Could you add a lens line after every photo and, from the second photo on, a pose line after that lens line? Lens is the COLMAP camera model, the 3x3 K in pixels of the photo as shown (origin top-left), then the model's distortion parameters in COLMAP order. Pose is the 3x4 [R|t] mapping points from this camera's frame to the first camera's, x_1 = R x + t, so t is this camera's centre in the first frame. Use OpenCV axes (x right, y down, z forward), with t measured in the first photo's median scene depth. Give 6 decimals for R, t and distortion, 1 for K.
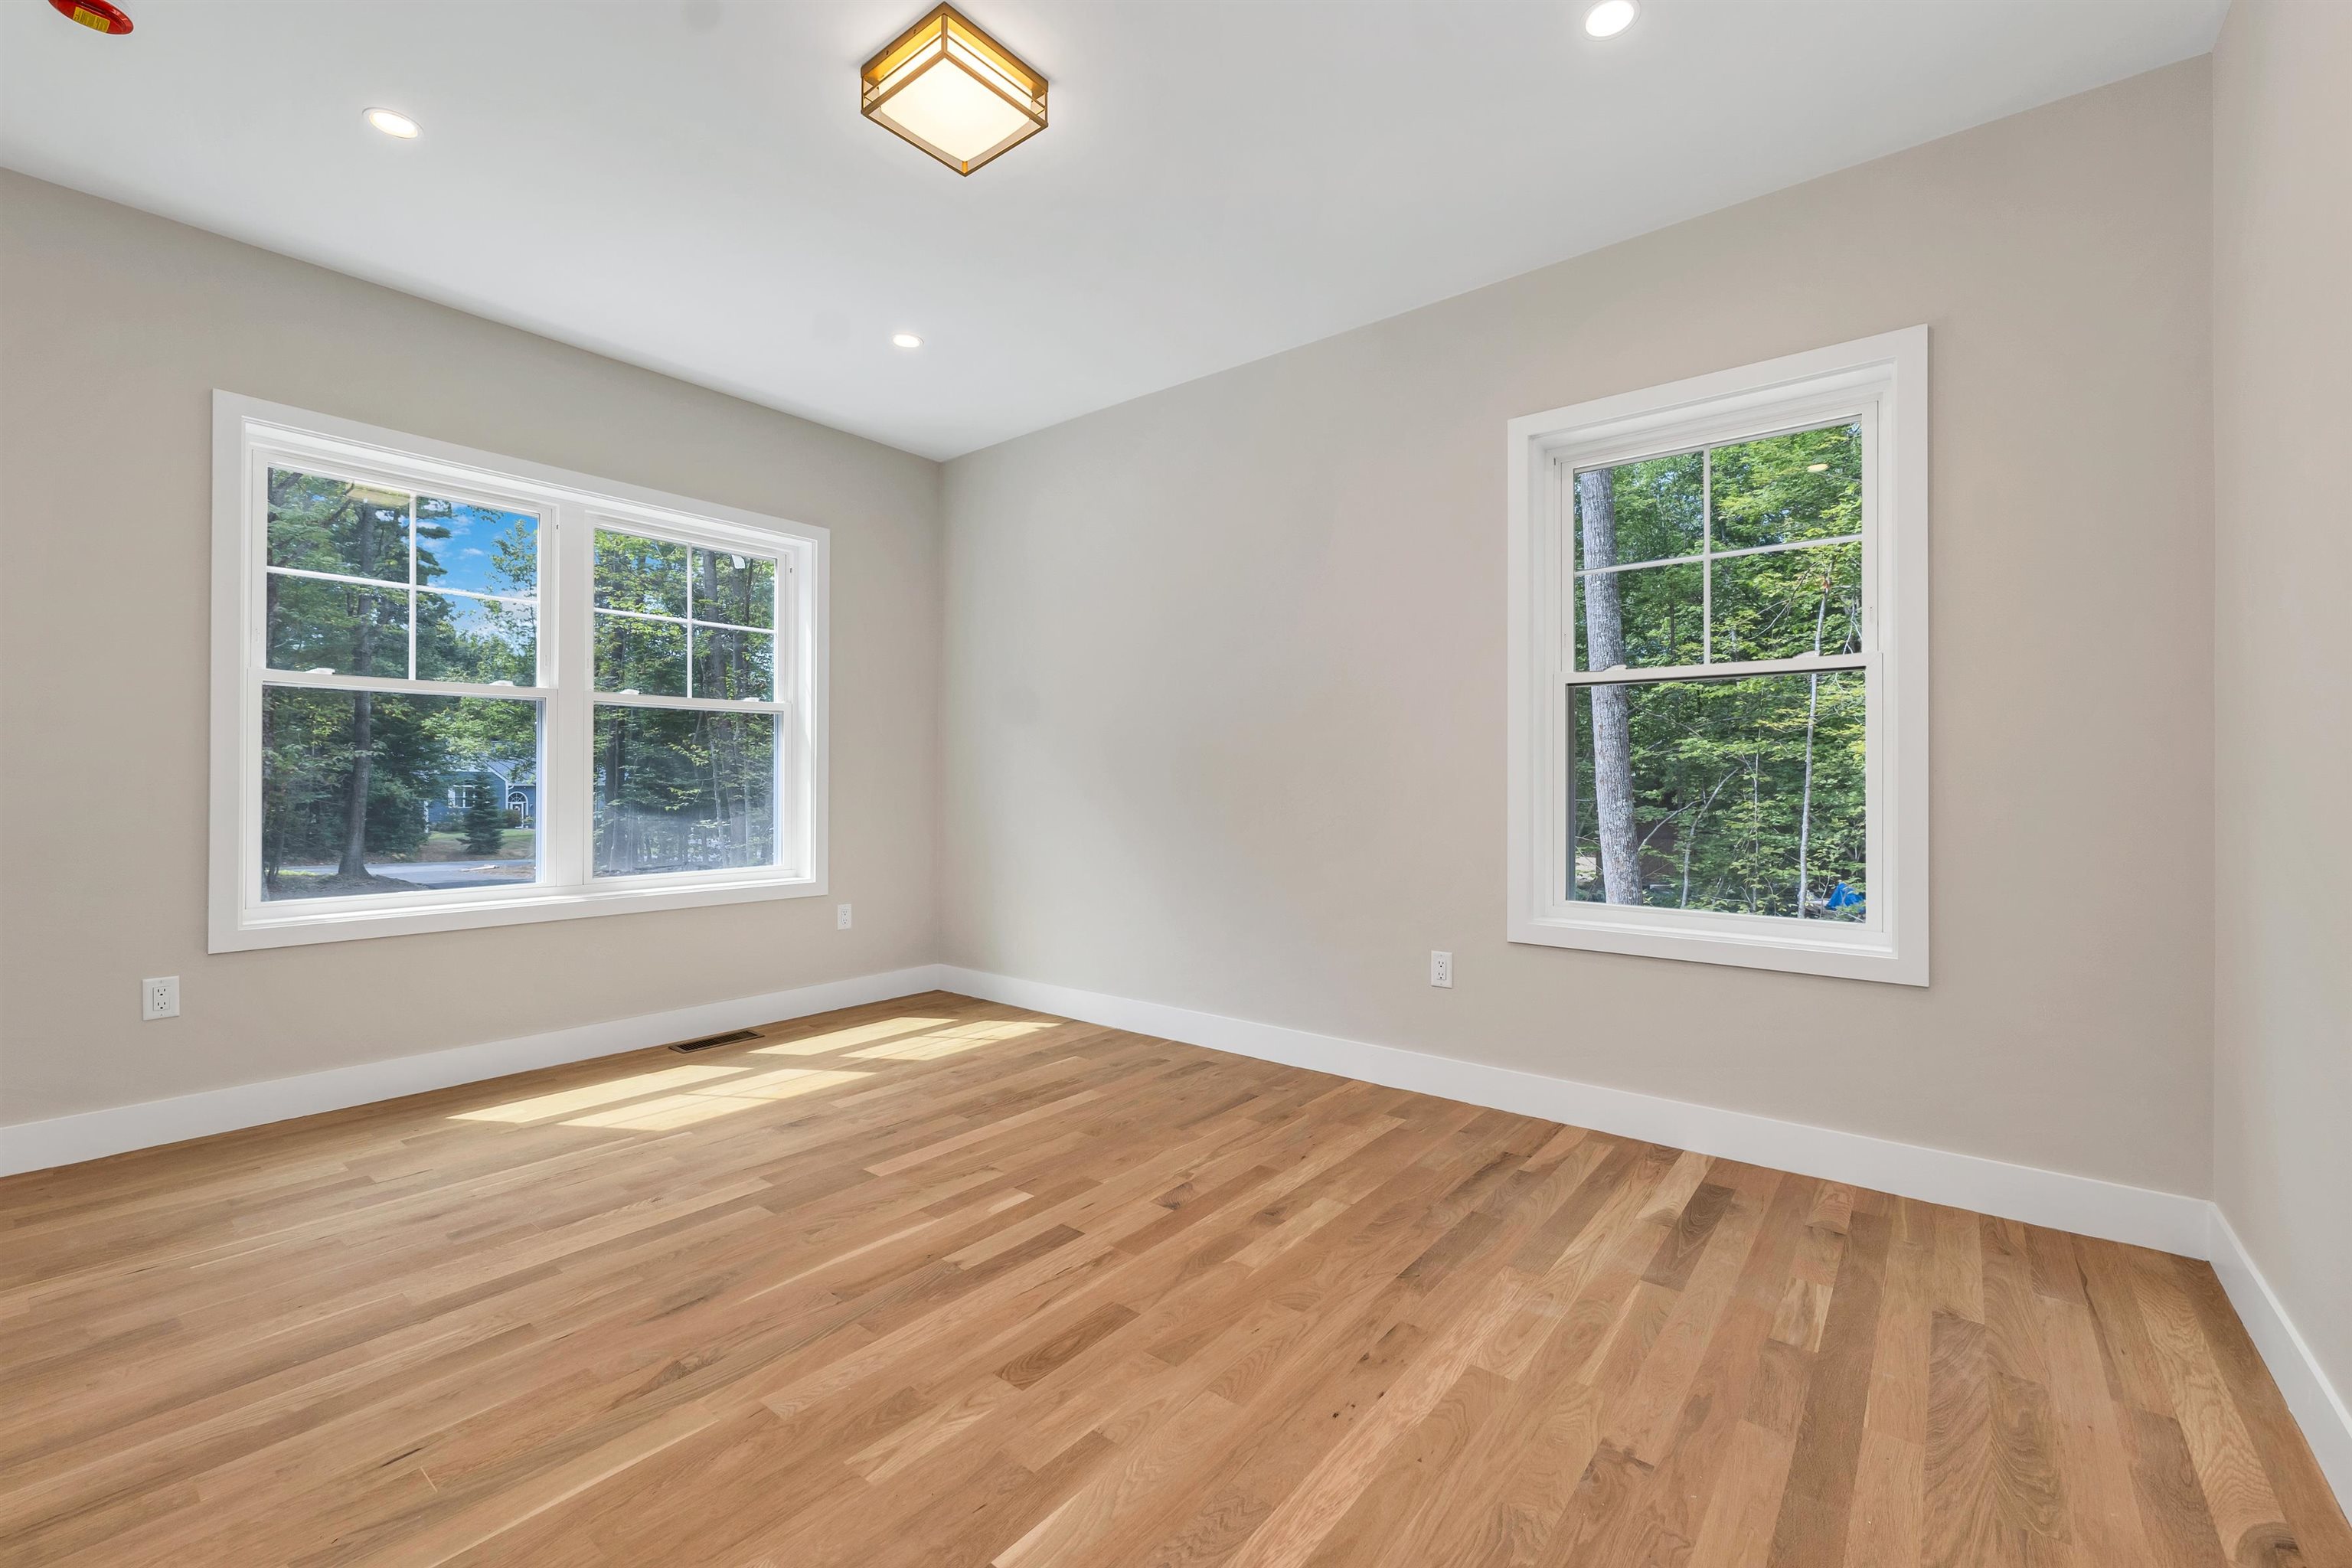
lens RADIAL K [[977.4, 0, 1172.0], [0, 977.4, 784.2], [0, 0, 1]] dist [0.002032, 0.000410]
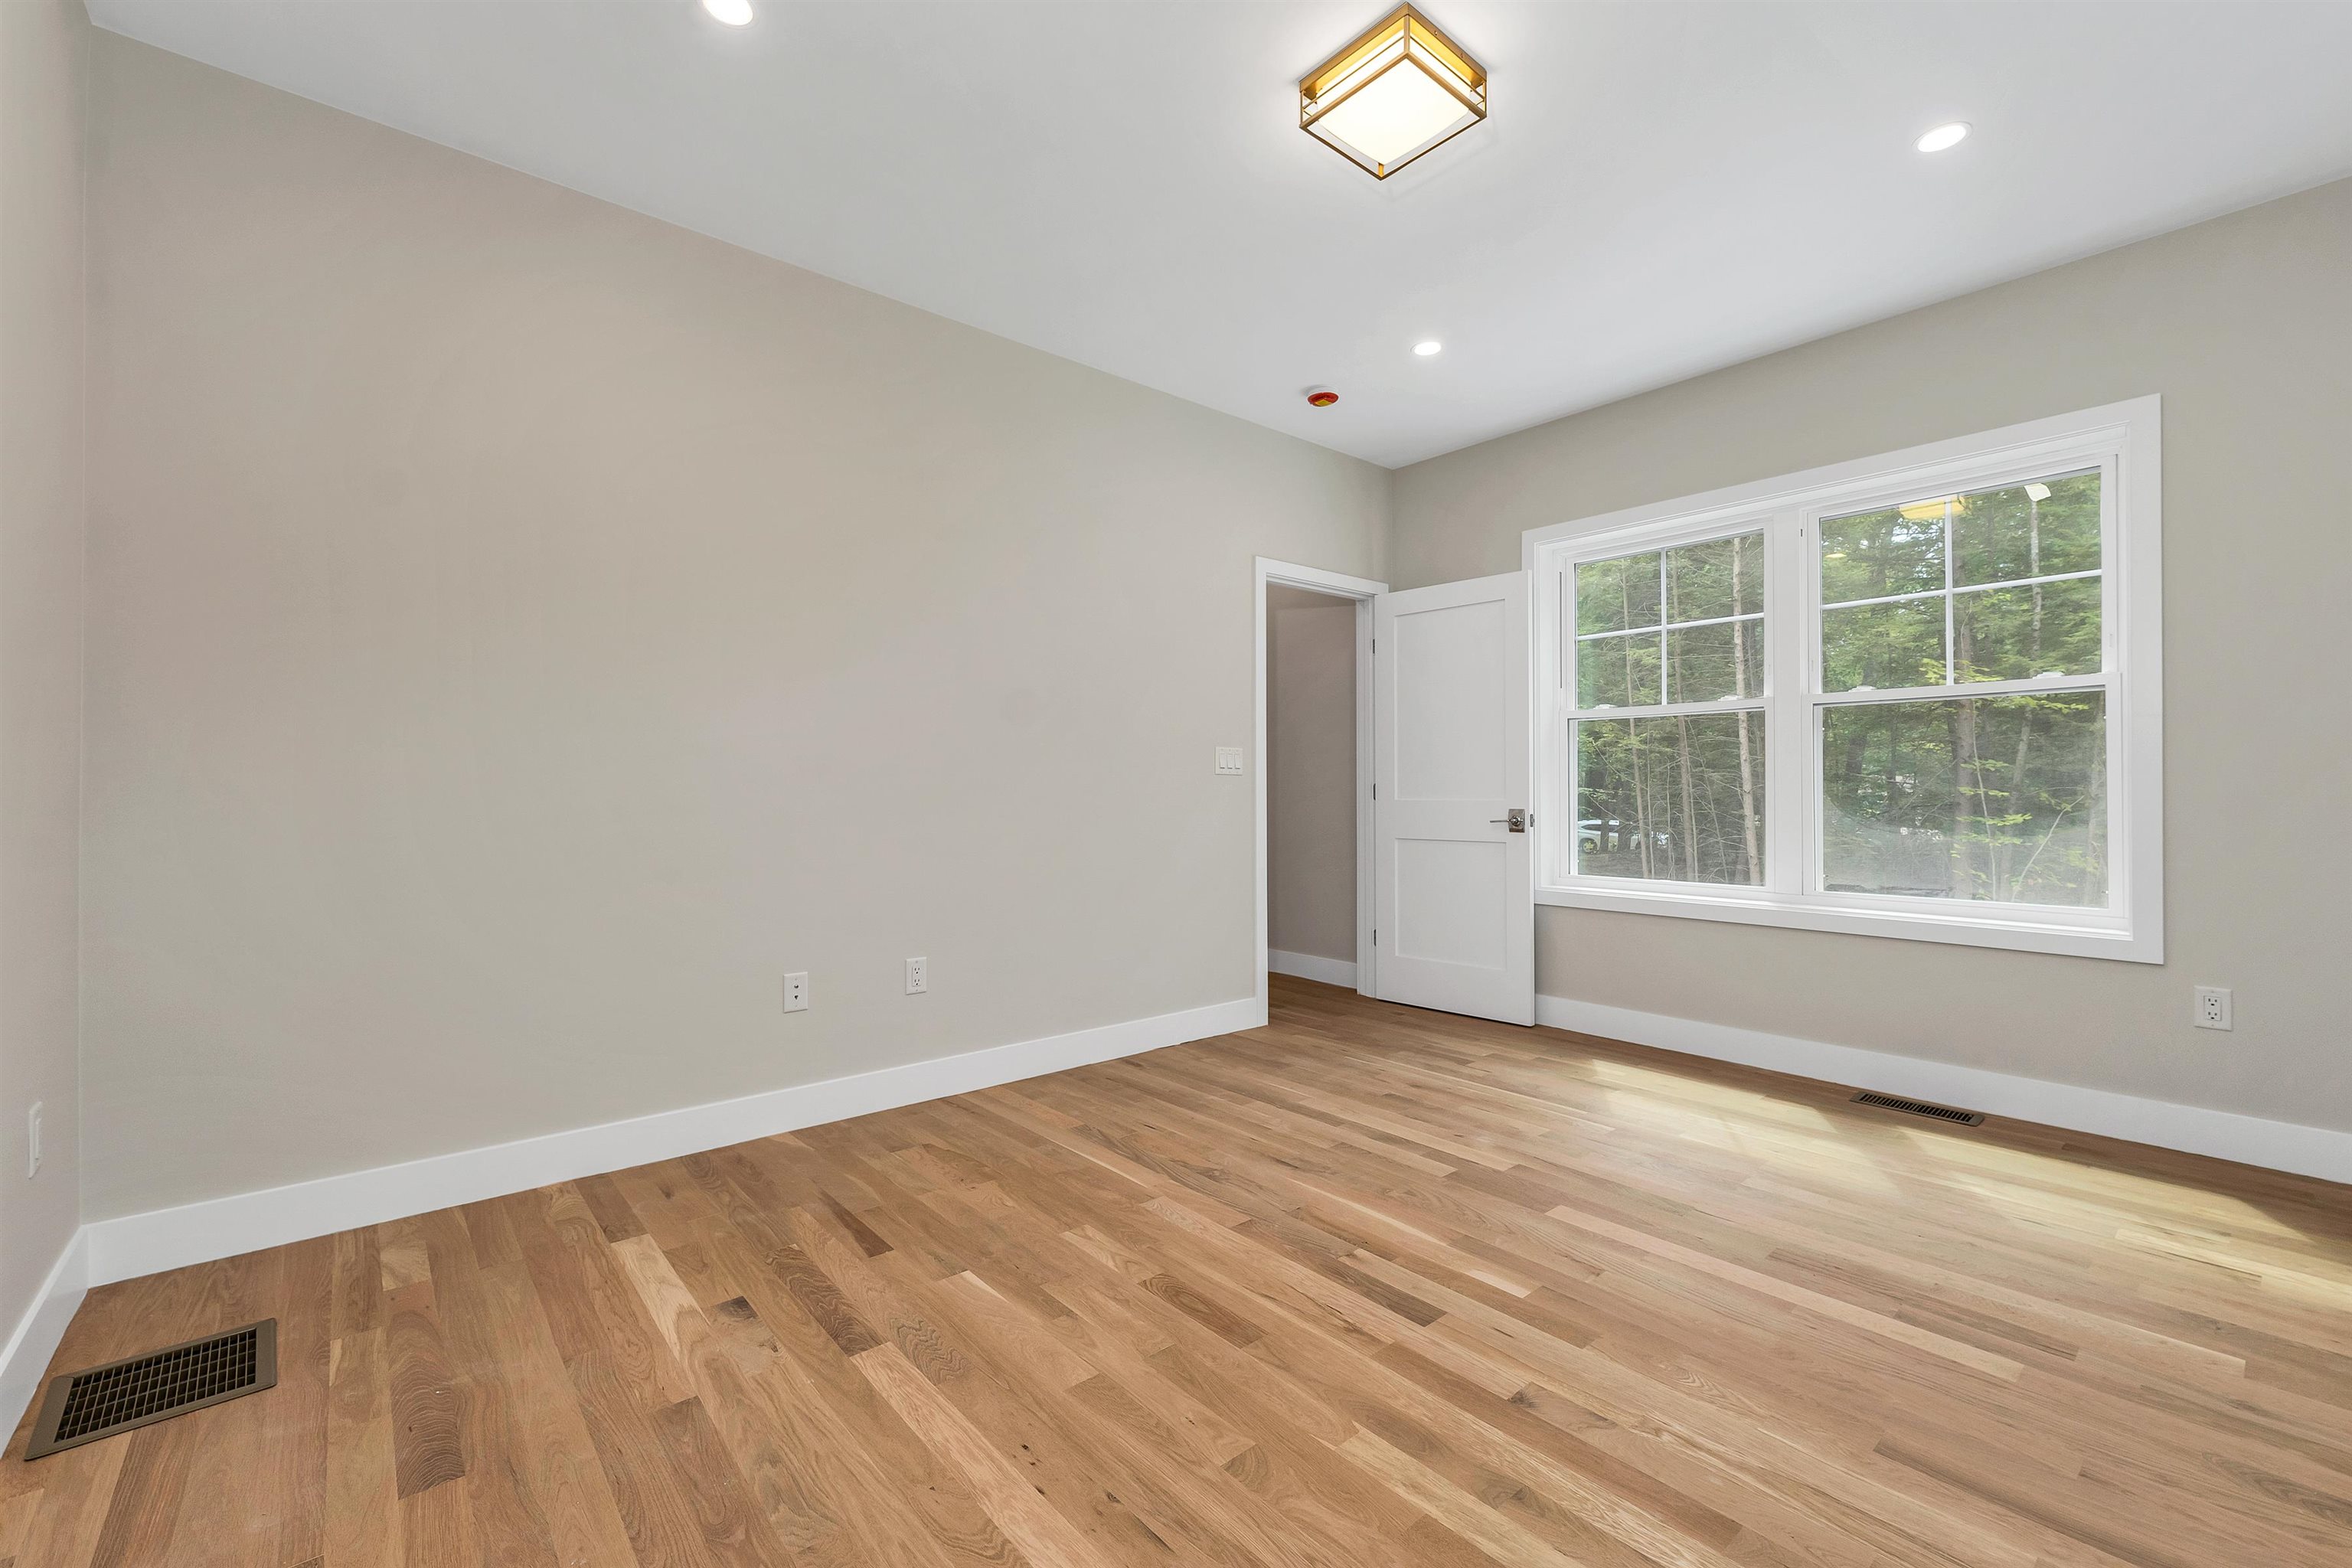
lens RADIAL K [[977.4, 0, 1172.0], [0, 977.4, 784.2], [0, 0, 1]] dist [0.002032, 0.000410]
pose [[-0.190332, -0.008030, -0.981687, 0.783147], [-0.002539, 0.999967, -0.007687, 0.003217], [0.981716, 0.001029, -0.190346, 0.955300]]
